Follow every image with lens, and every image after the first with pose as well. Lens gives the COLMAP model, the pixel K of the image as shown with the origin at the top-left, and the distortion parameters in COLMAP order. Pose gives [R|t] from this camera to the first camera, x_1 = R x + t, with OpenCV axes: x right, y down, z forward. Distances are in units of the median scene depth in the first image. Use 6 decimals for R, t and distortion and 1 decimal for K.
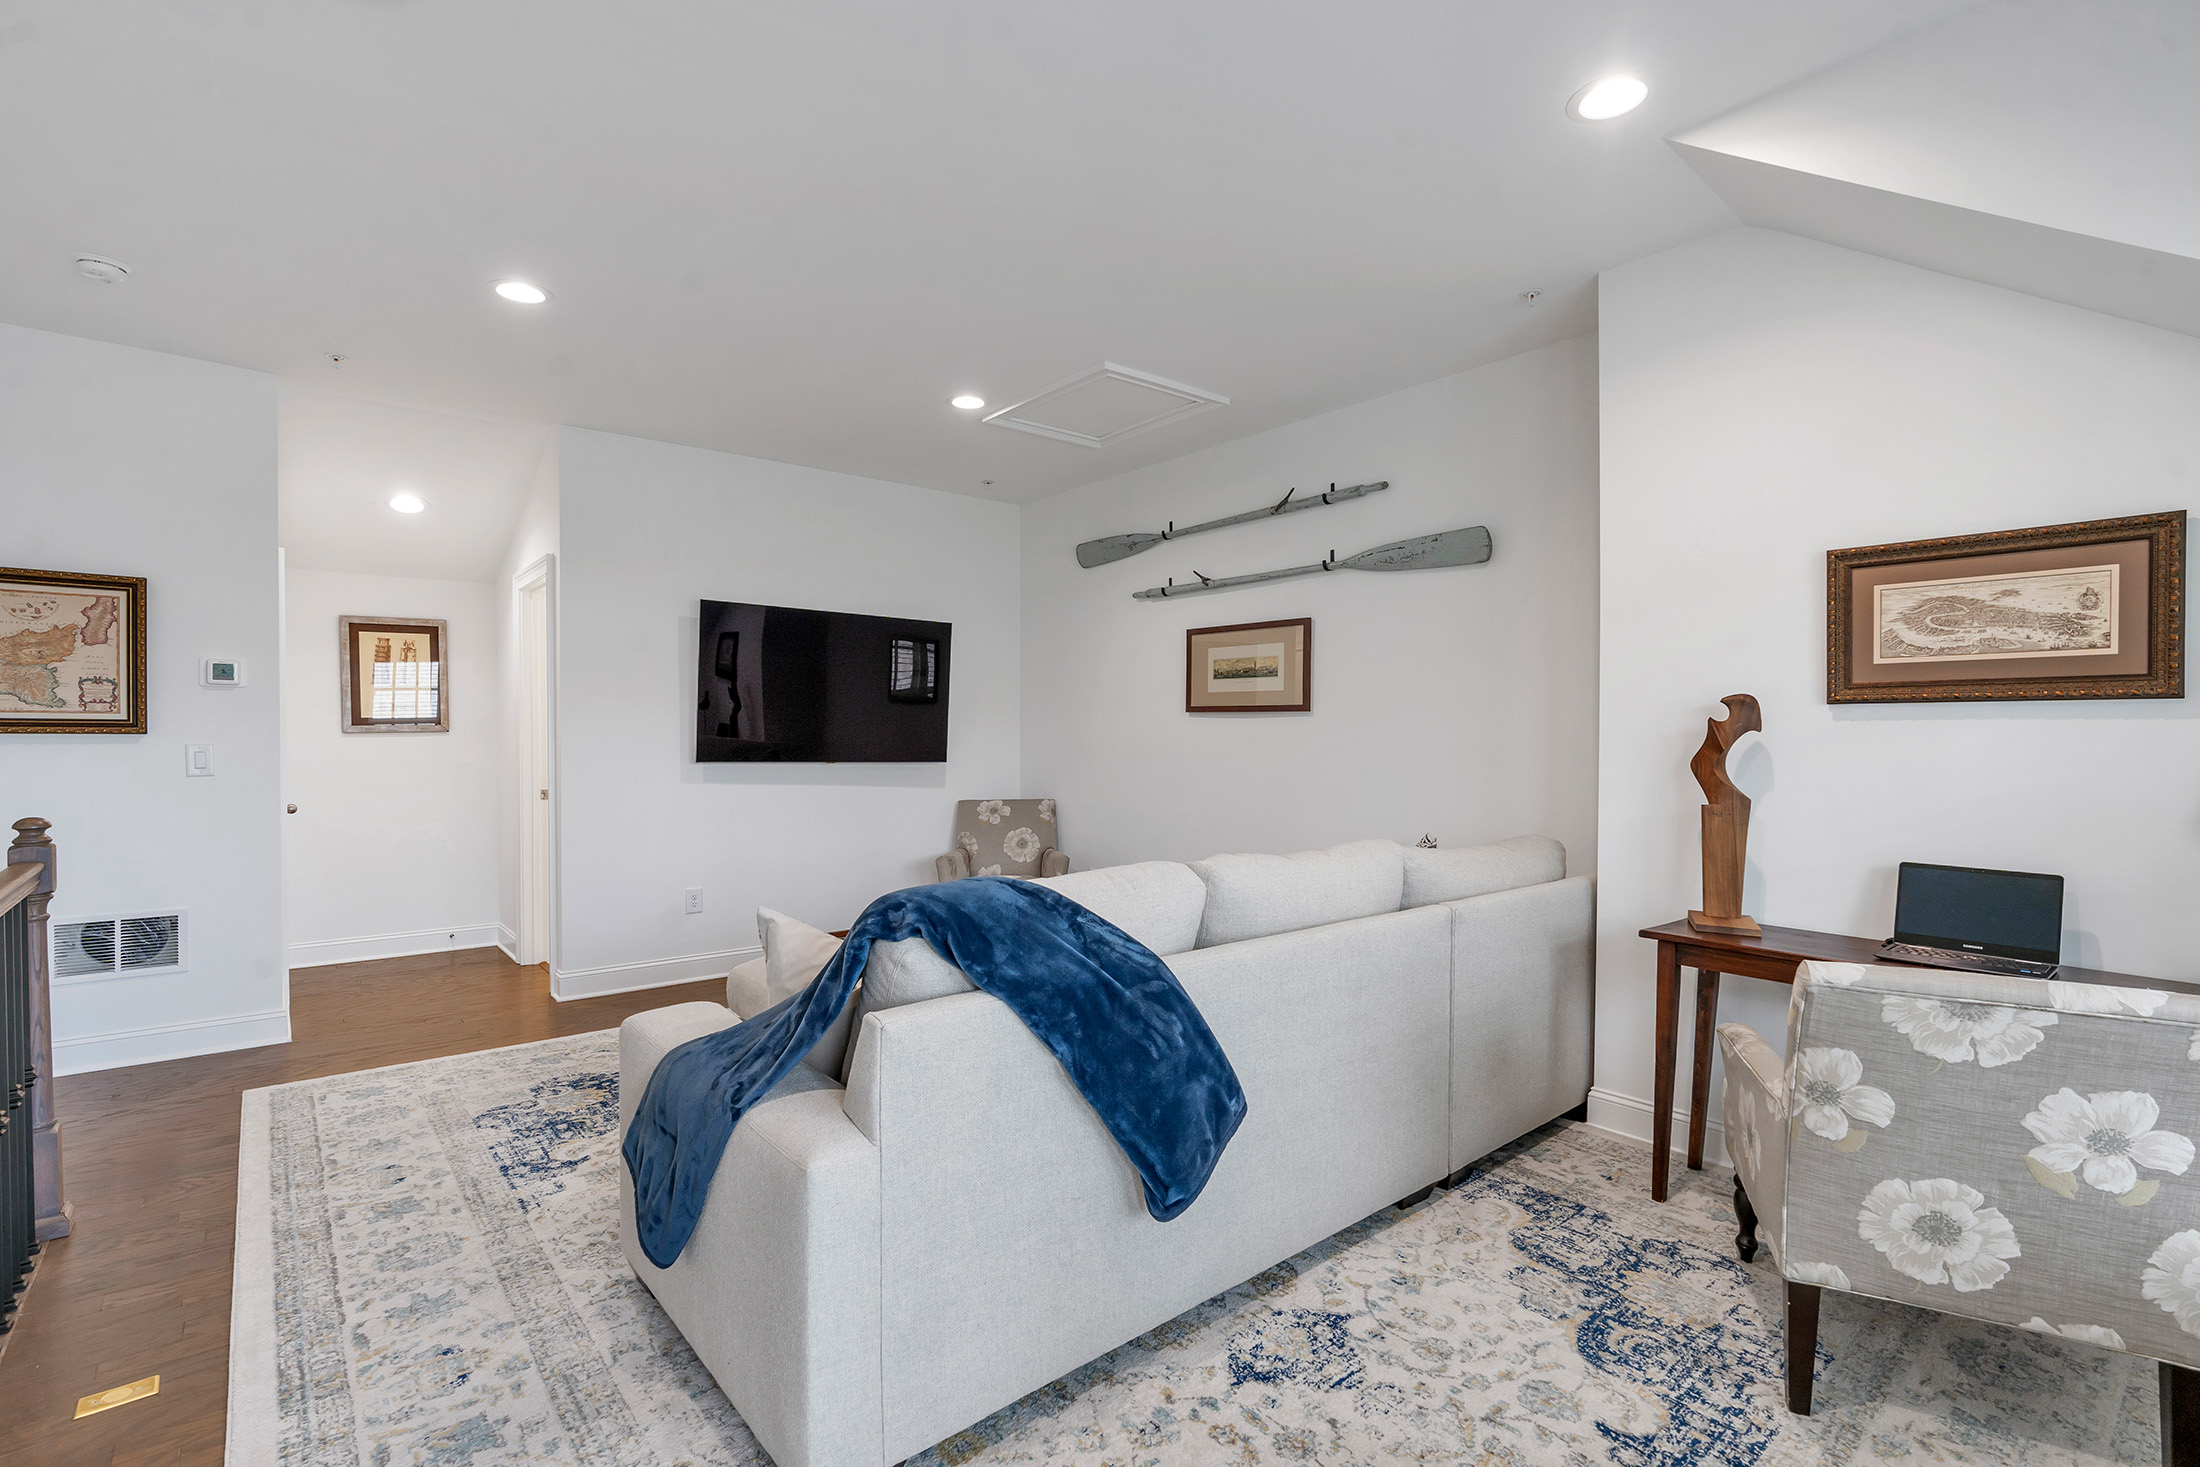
lens RADIAL K [[1007.1, 0, 1091.6], [0, 1007.1, 742.6], [0, 0, 1]] dist [-0.005954, 0.001409]
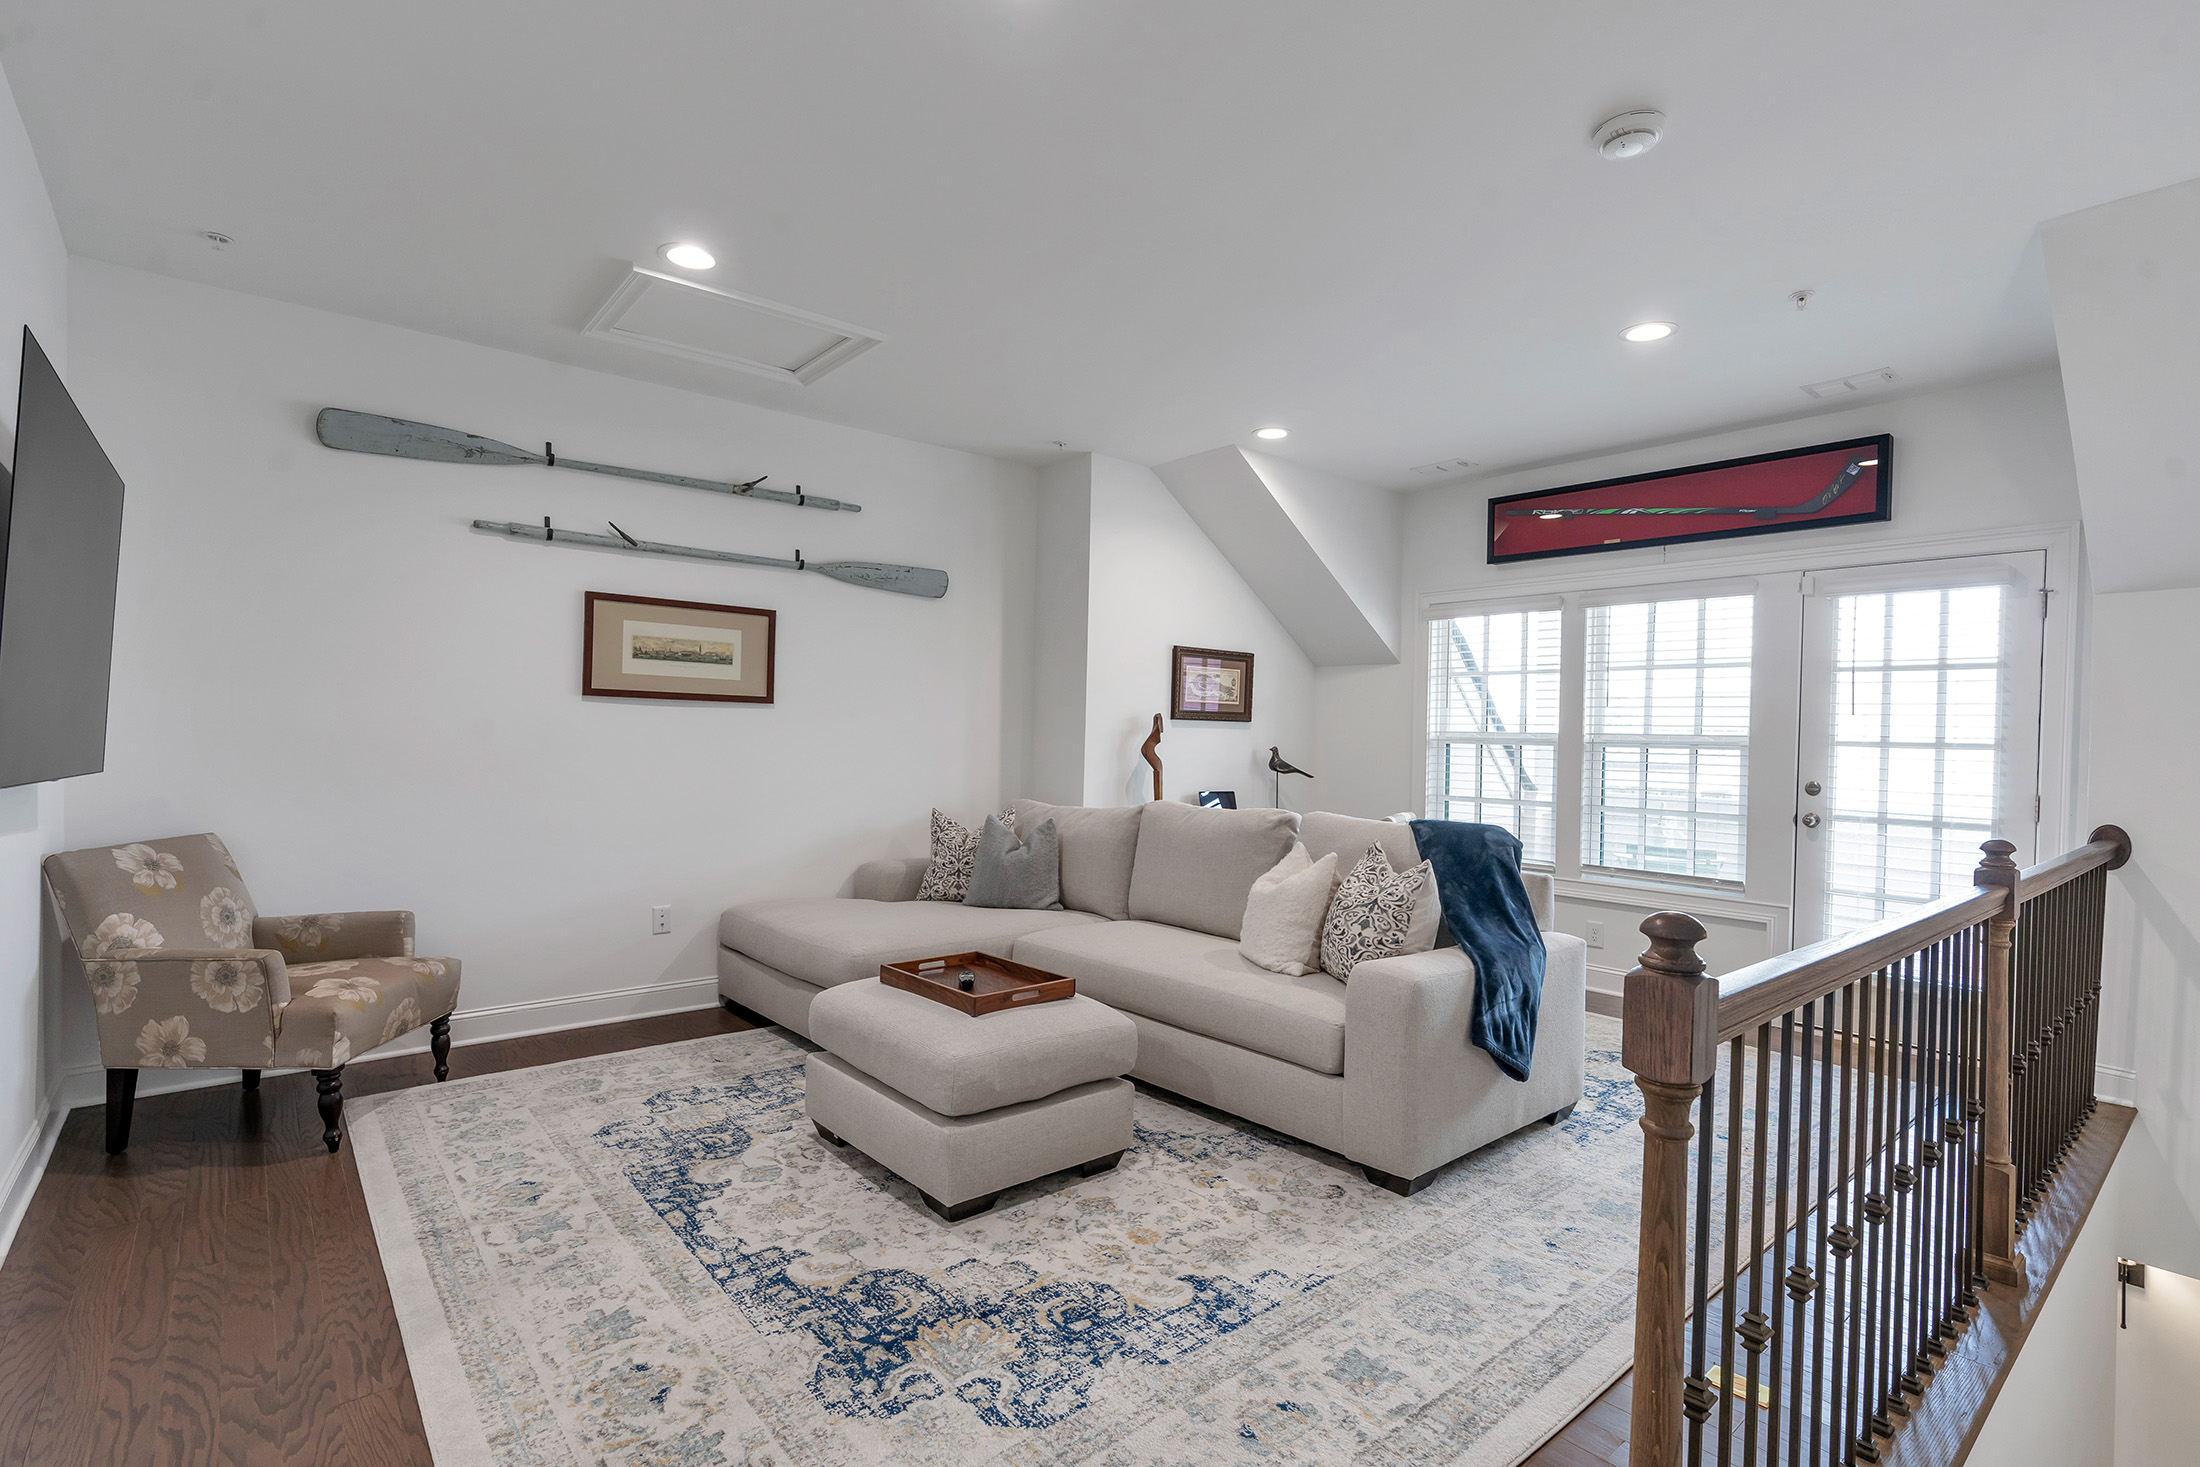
lens RADIAL K [[1056.2, 0, 1102.3], [0, 1056.2, 732.1], [0, 0, 1]] dist [-0.011293, -0.000130]
pose [[-0.017555, 0.003064, 0.999841, -1.085805], [-0.007675, 0.999965, -0.003199, -0.002731], [-0.999816, -0.007730, -0.017530, 0.894251]]
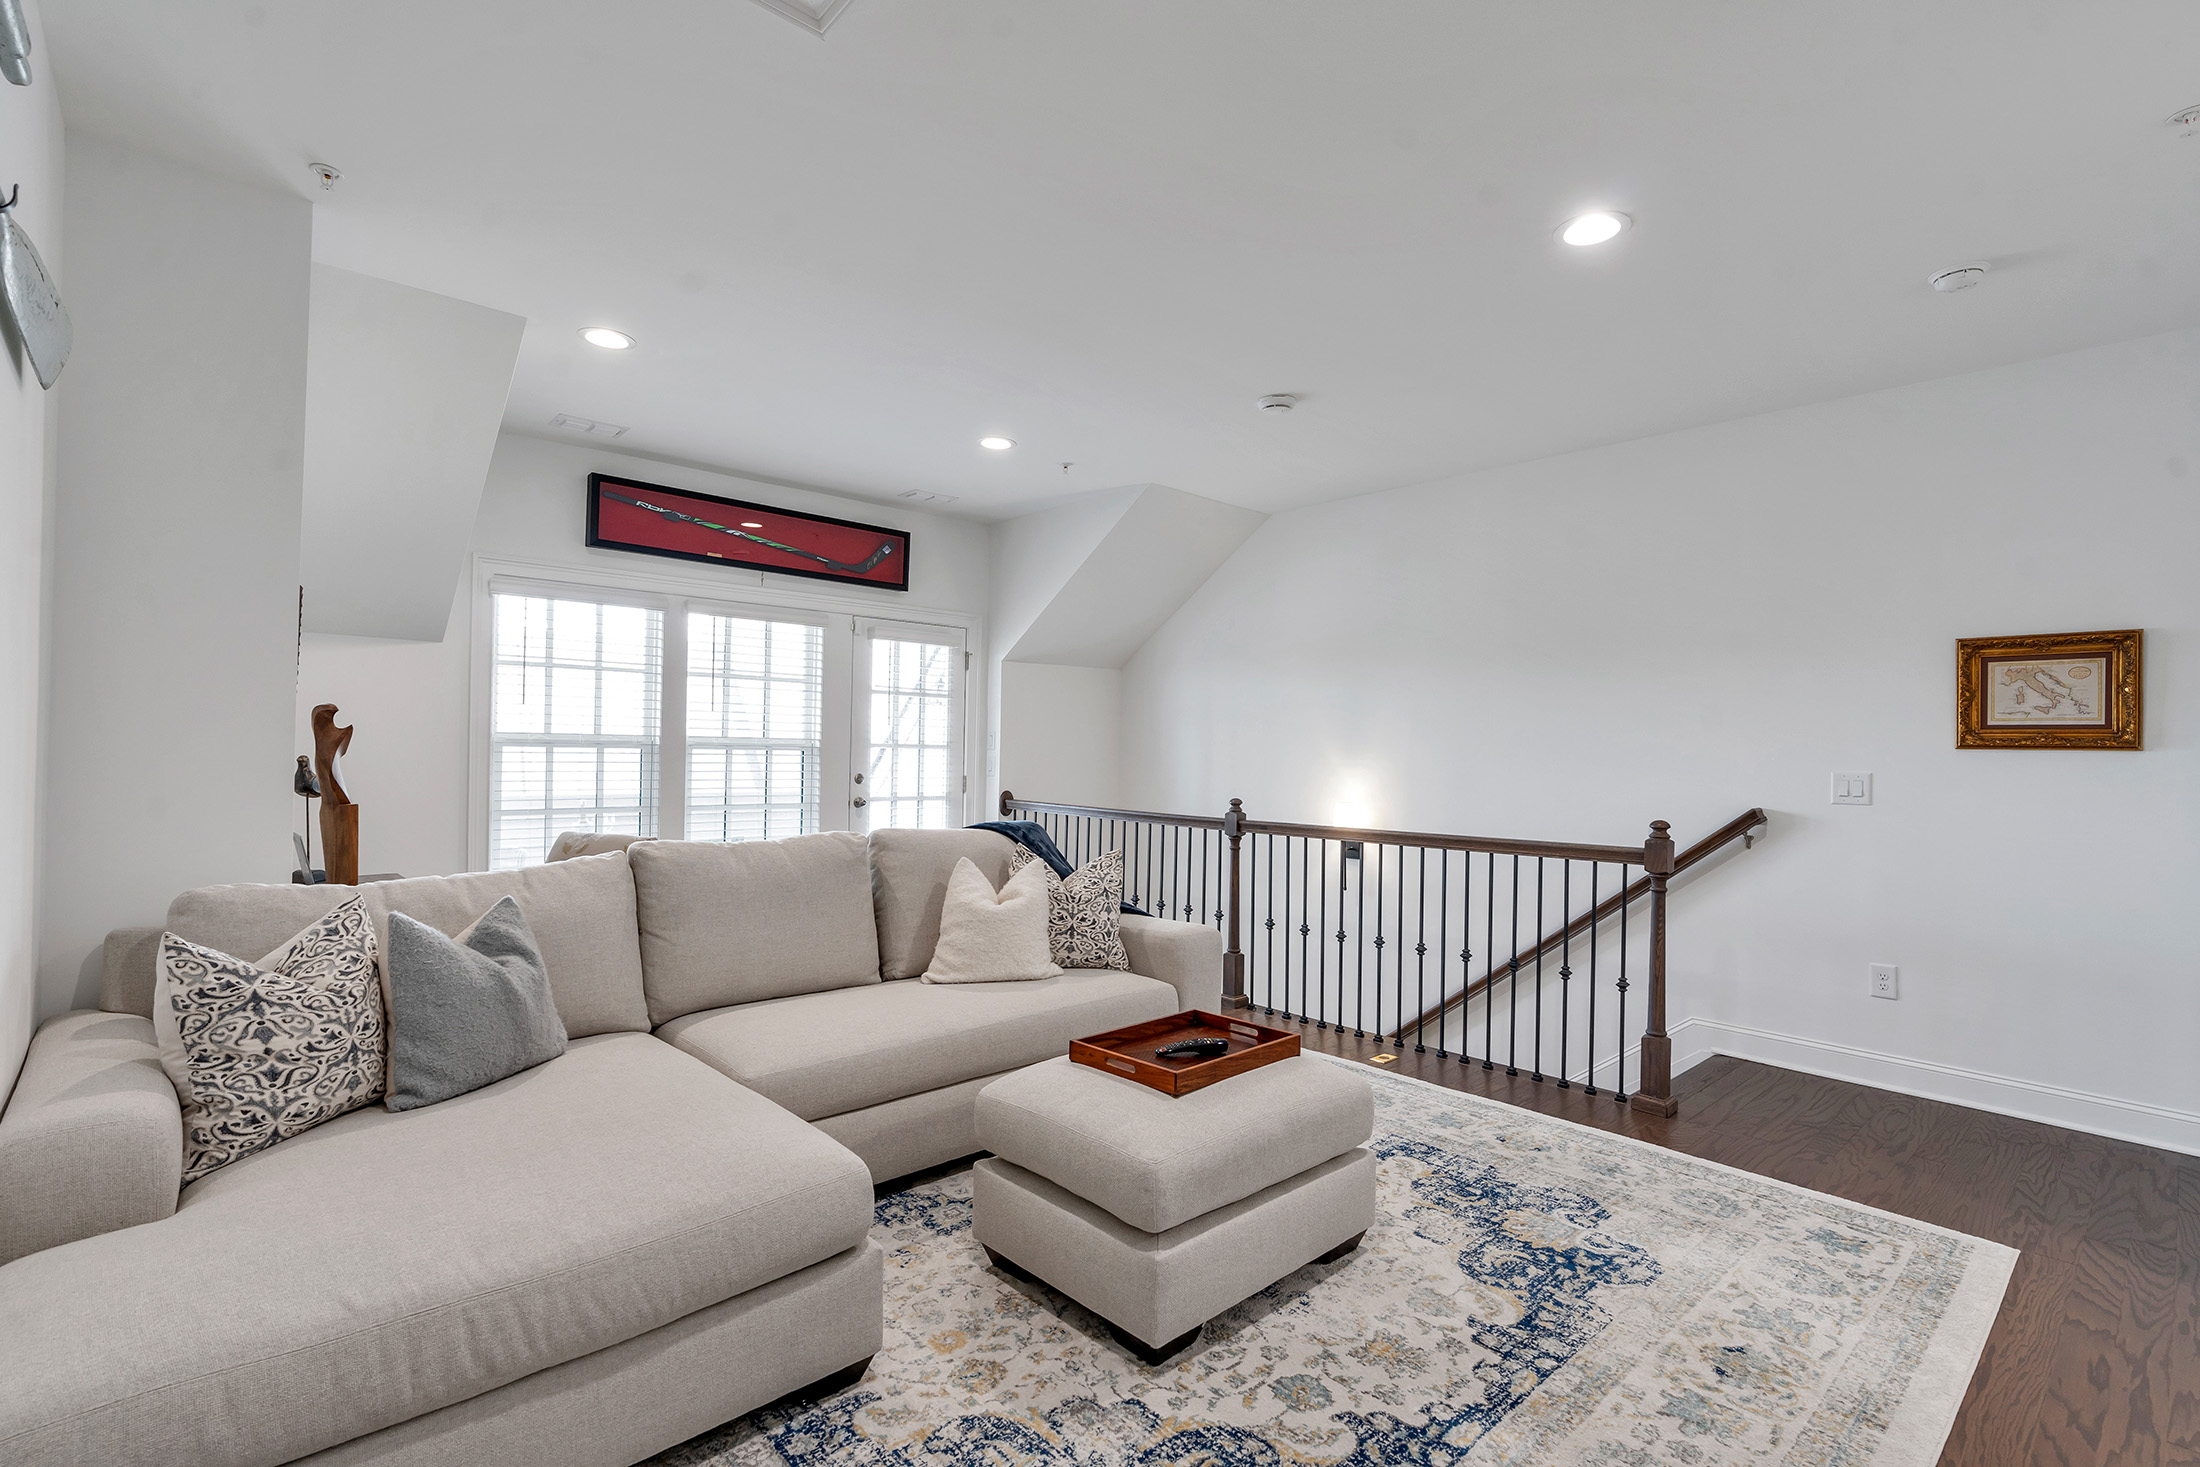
lens RADIAL K [[1007.1, 0, 1110.2], [0, 1007.1, 744.2], [0, 0, 1]] dist [-0.005954, 0.001409]
pose [[-0.997893, -0.015735, -0.062939, -0.118728], [-0.016331, 0.999827, 0.008955, -0.023422], [0.062787, 0.009964, -0.997977, 1.685717]]
